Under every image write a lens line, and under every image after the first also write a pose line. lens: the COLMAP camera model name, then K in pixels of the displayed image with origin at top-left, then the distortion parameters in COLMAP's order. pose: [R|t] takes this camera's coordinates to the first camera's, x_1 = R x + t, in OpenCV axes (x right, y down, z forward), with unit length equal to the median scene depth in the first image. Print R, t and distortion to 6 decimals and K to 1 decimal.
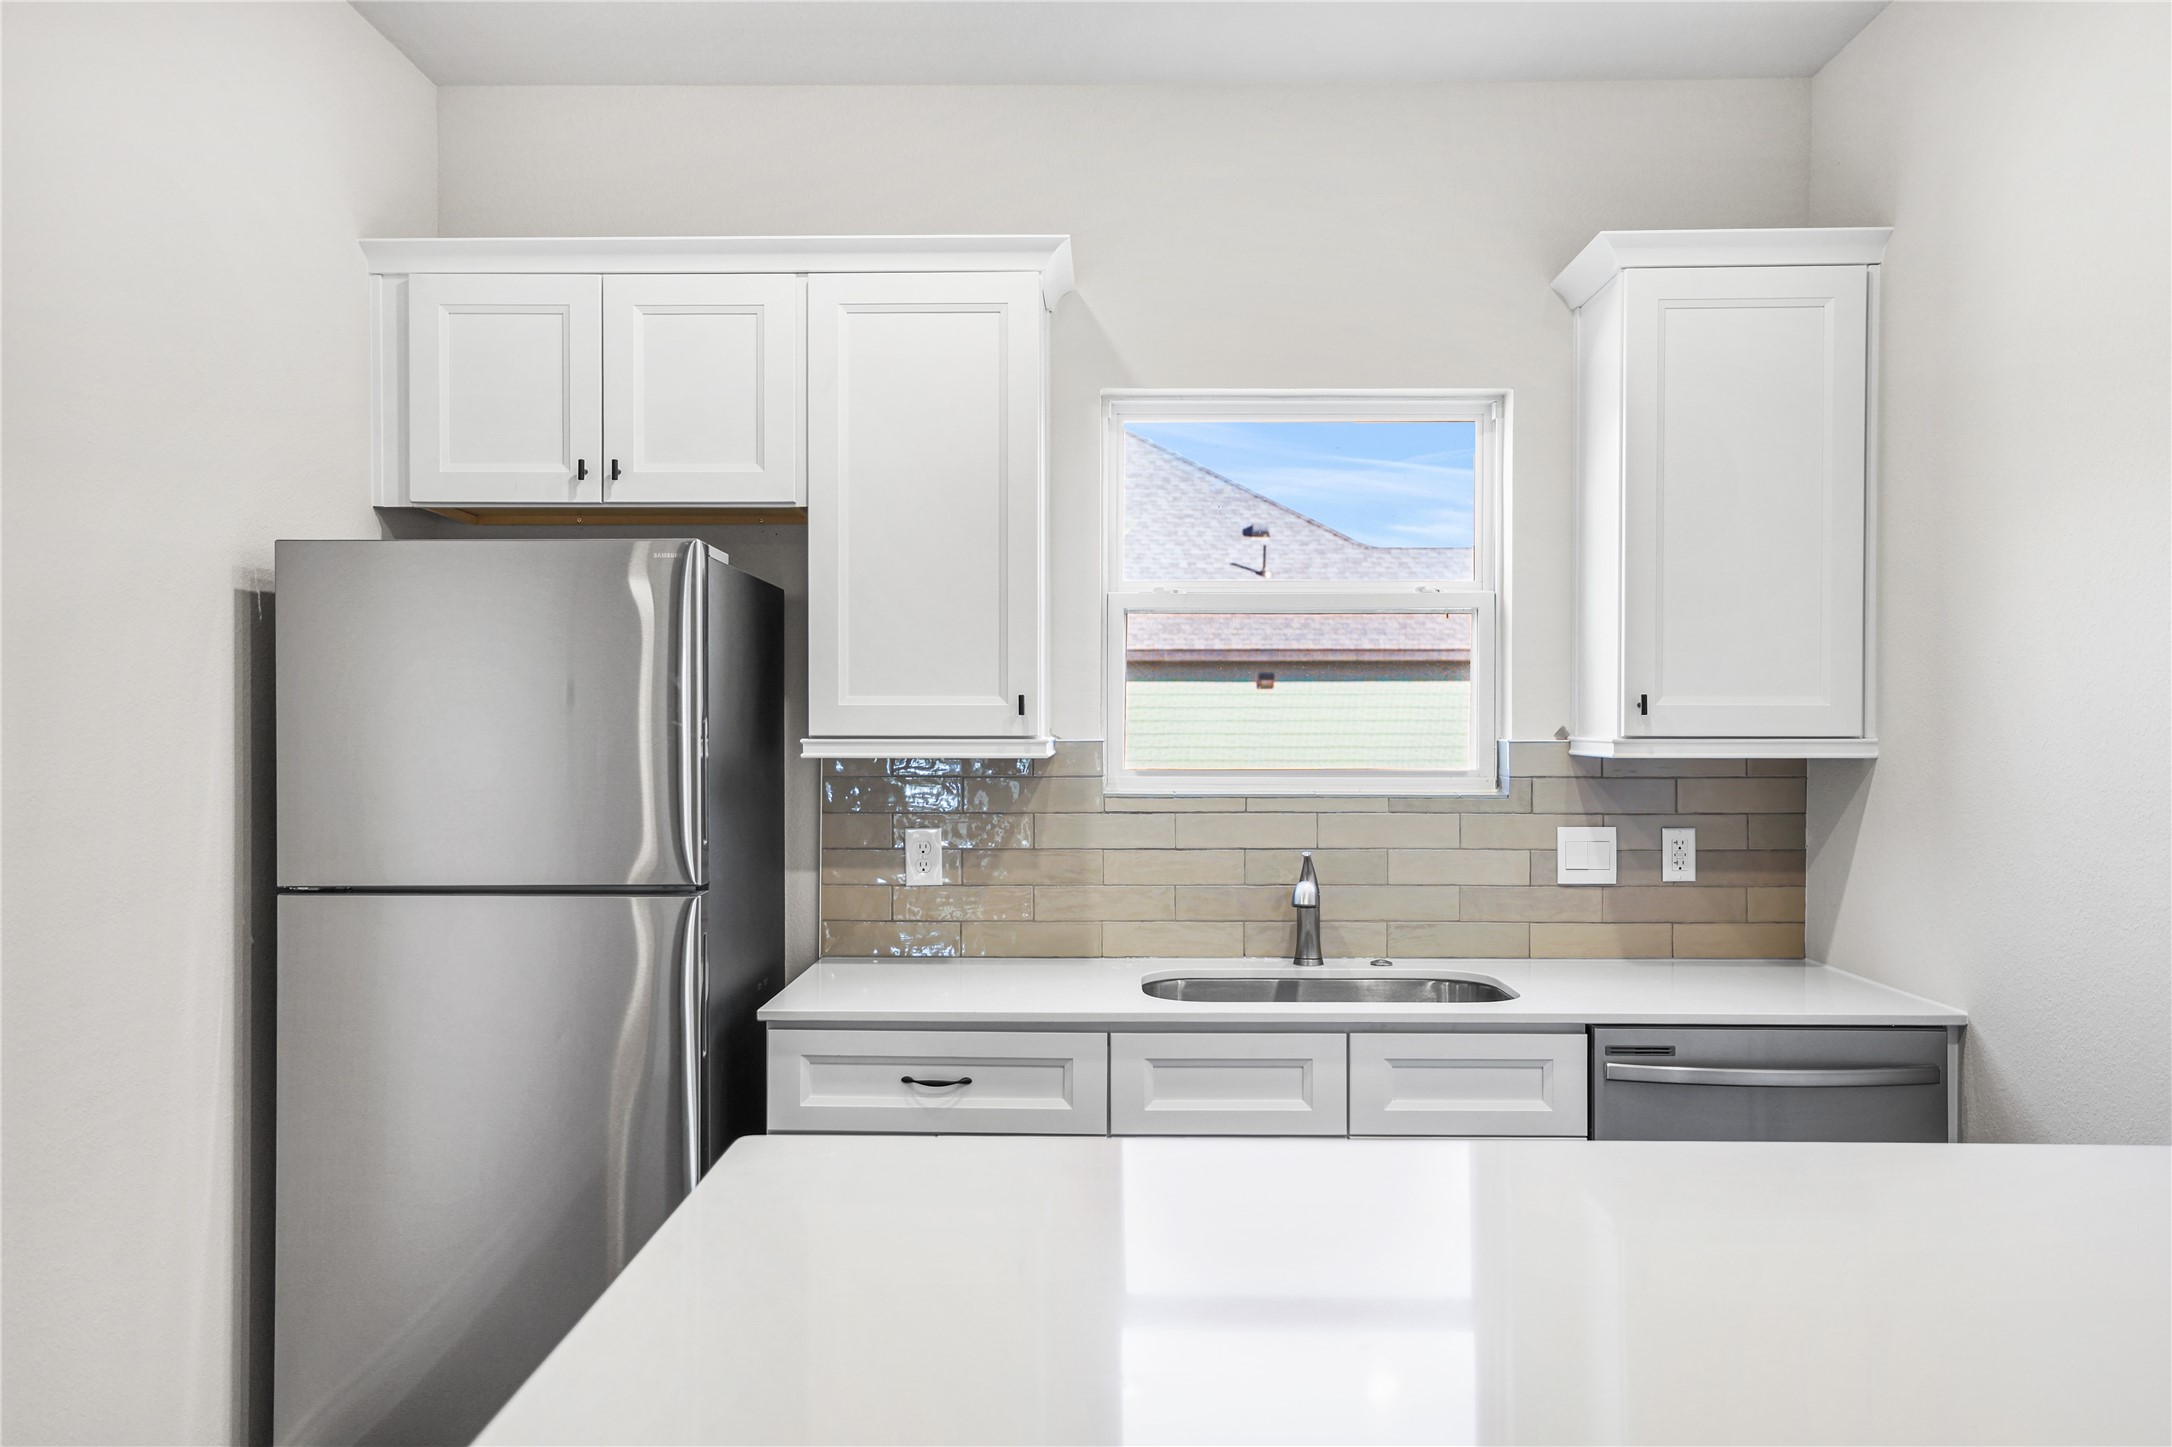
lens RADIAL K [[1609.6, 0, 1079.8], [0, 1609.6, 741.5], [0, 0, 1]] dist [0.000357, 0.053299]
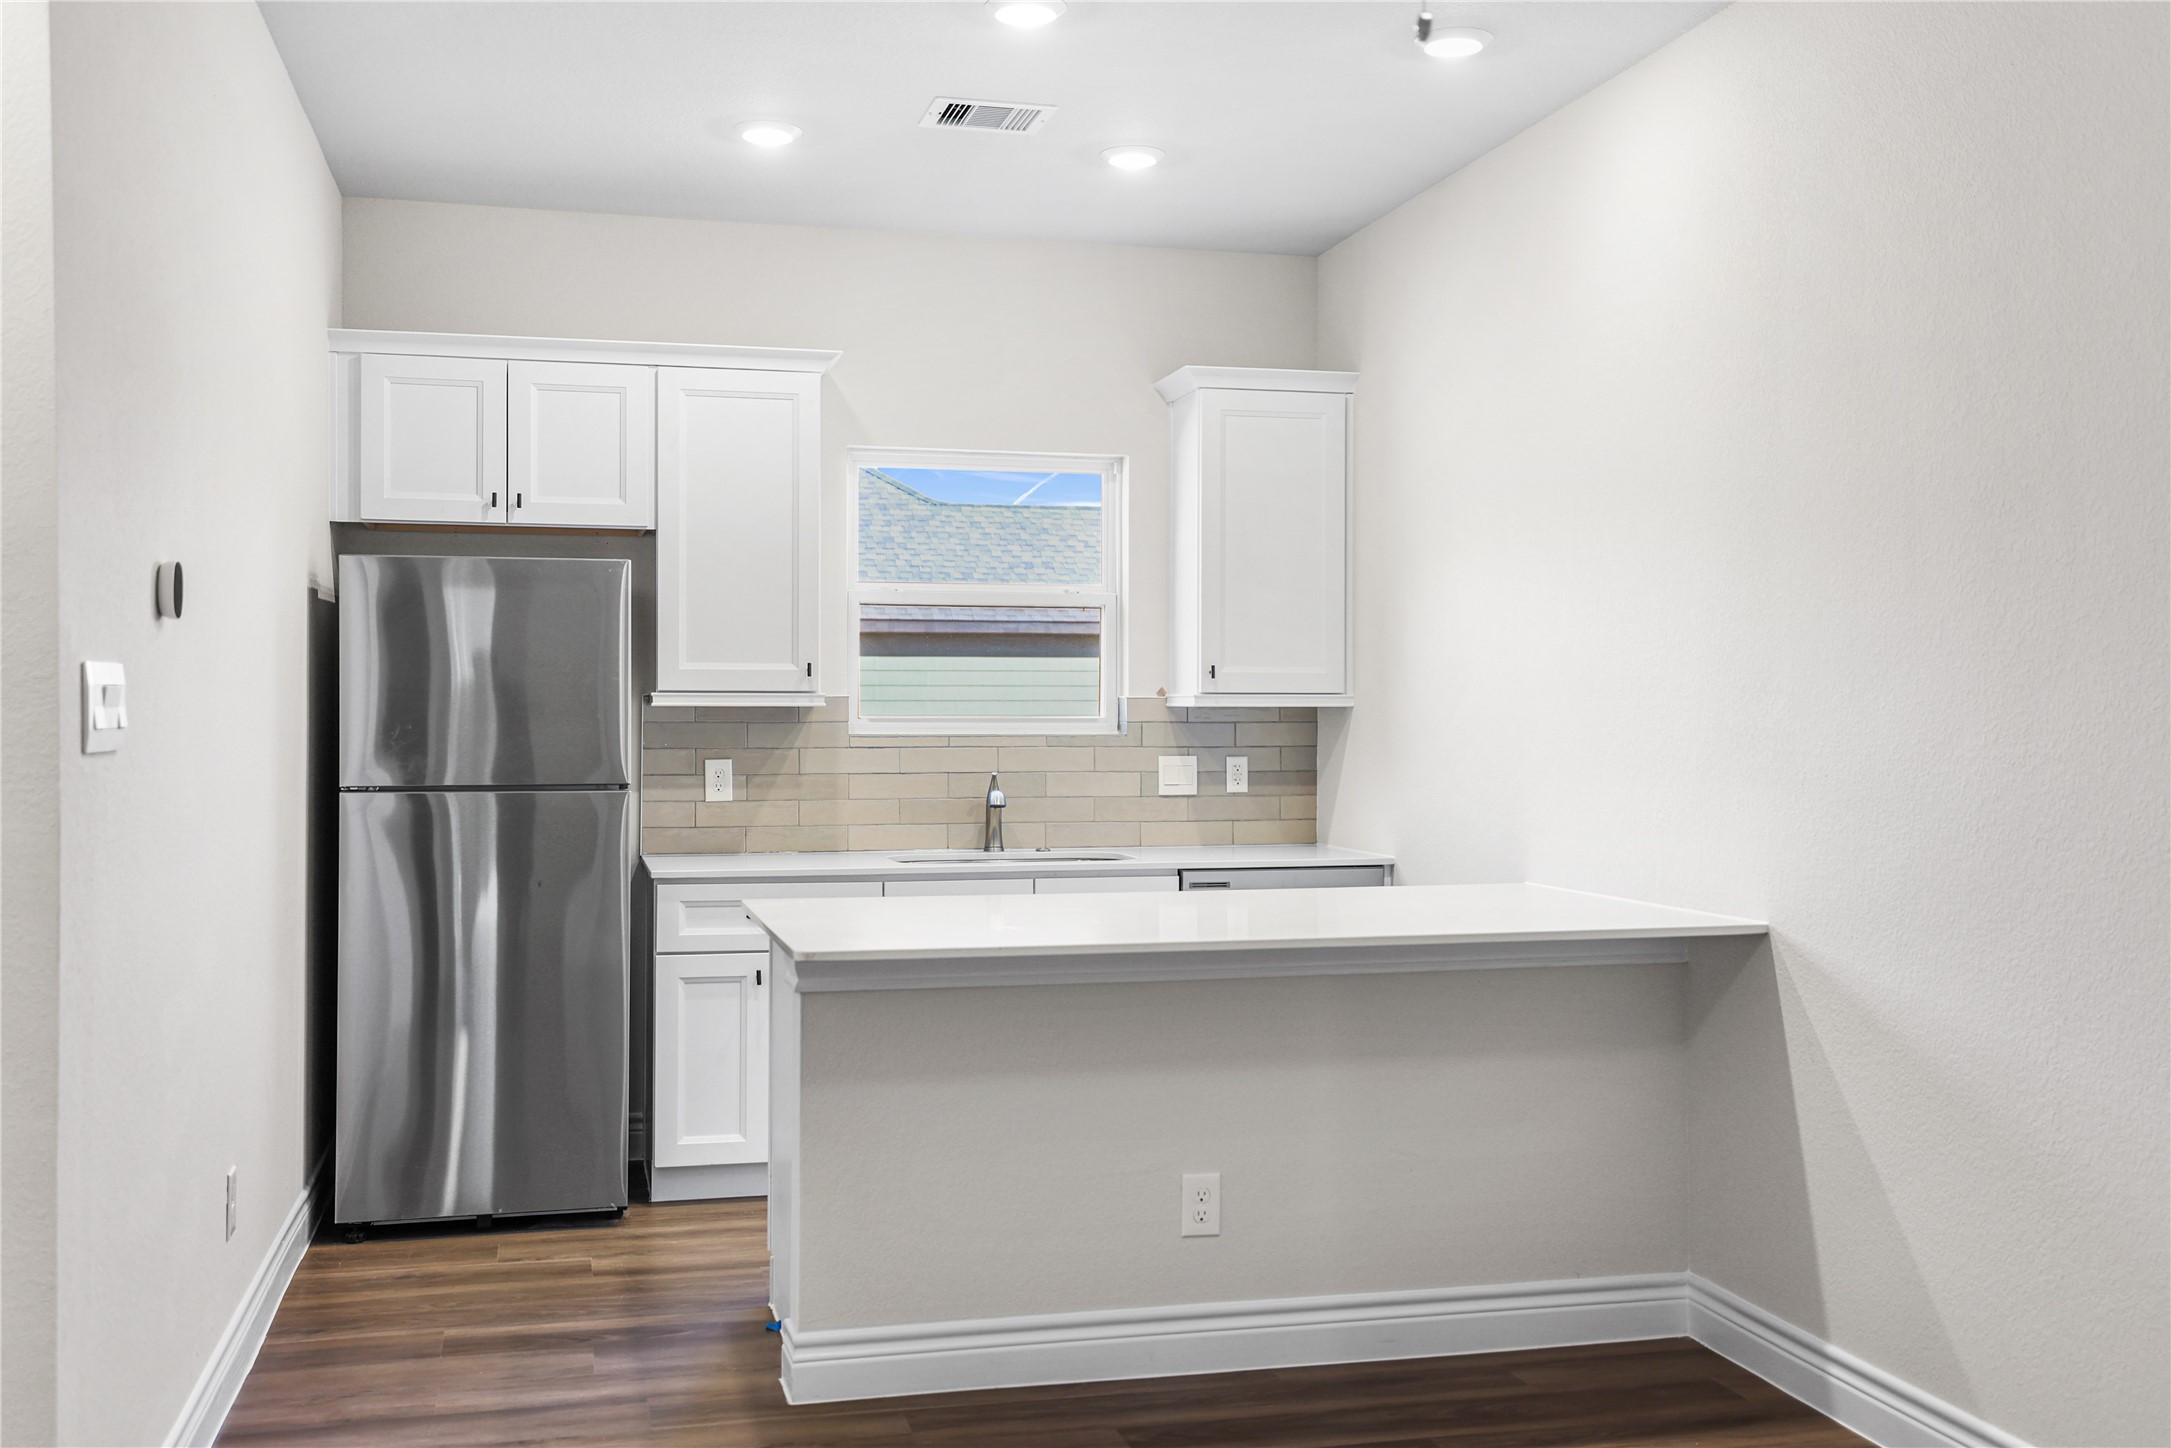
lens RADIAL K [[2122.8, 0, 1084.2], [0, 2122.8, 733.5], [0, 0, 1]] dist [0.038417, 0.006922]
pose [[0.965585, -0.001684, 0.260083, -0.271327], [0.001908, 0.999998, -0.000606, 0.033861], [-0.260082, 0.001081, 0.965586, -0.847923]]
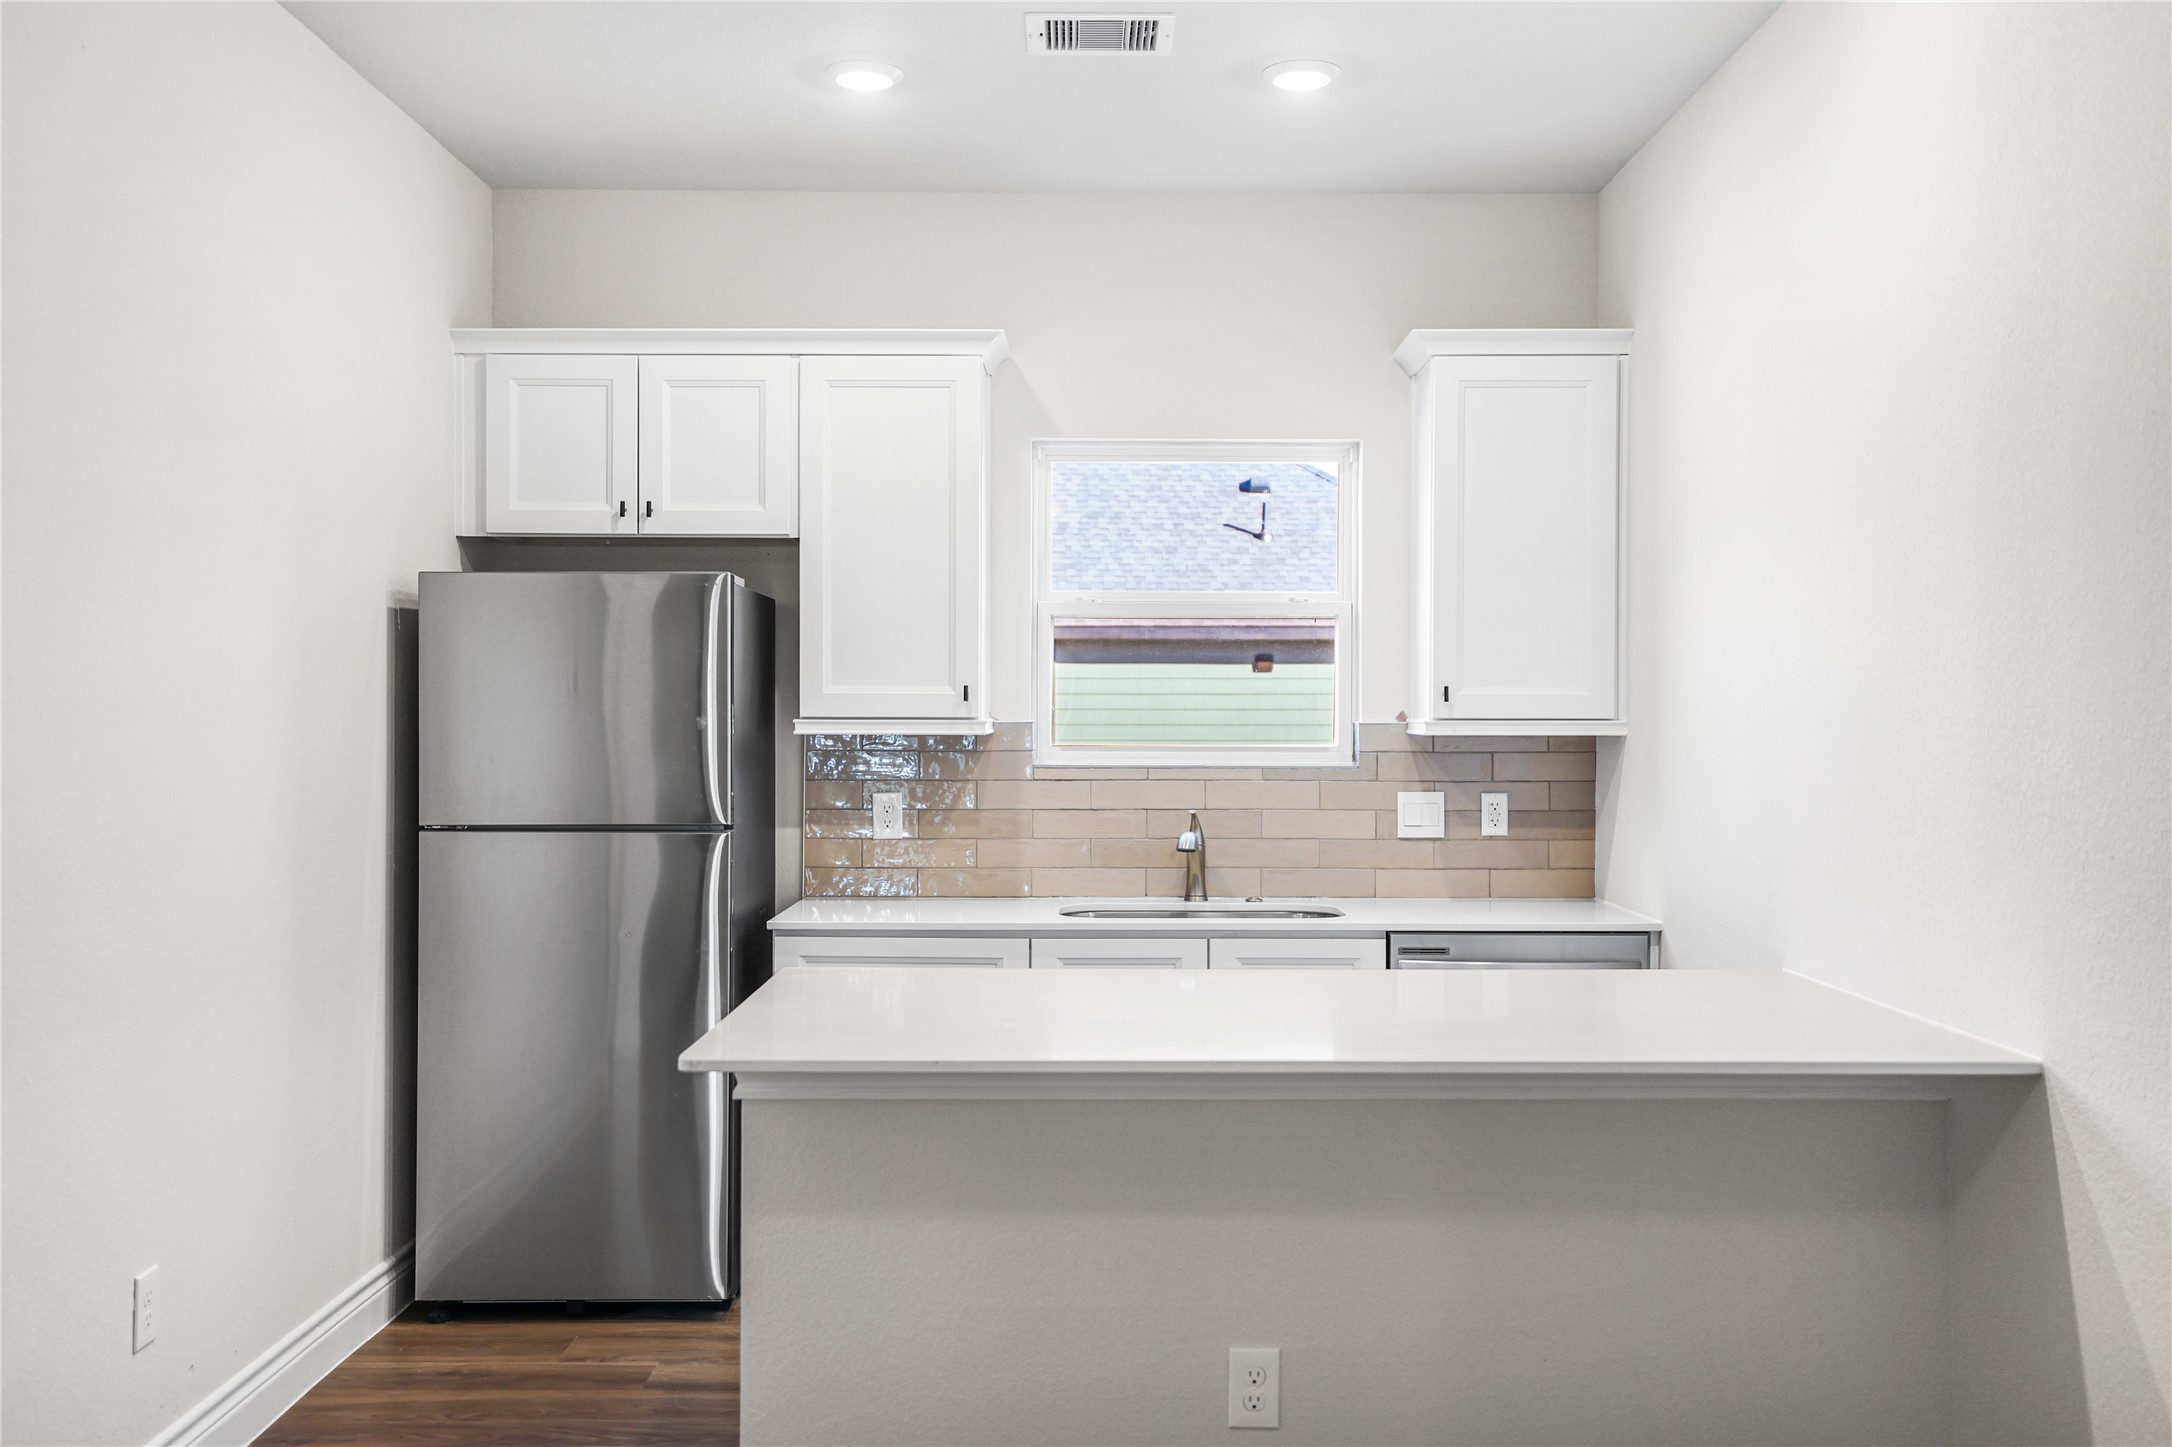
lens RADIAL K [[2088.2, 0, 1083.6], [0, 2088.2, 745.4], [0, 0, 1]] dist [0.028444, 0.089163]
pose [[0.999914, 0.001553, 0.013045, 0.033026], [-0.001603, 0.999991, 0.003811, 0.011448], [-0.013039, -0.003831, 0.999908, -0.614543]]
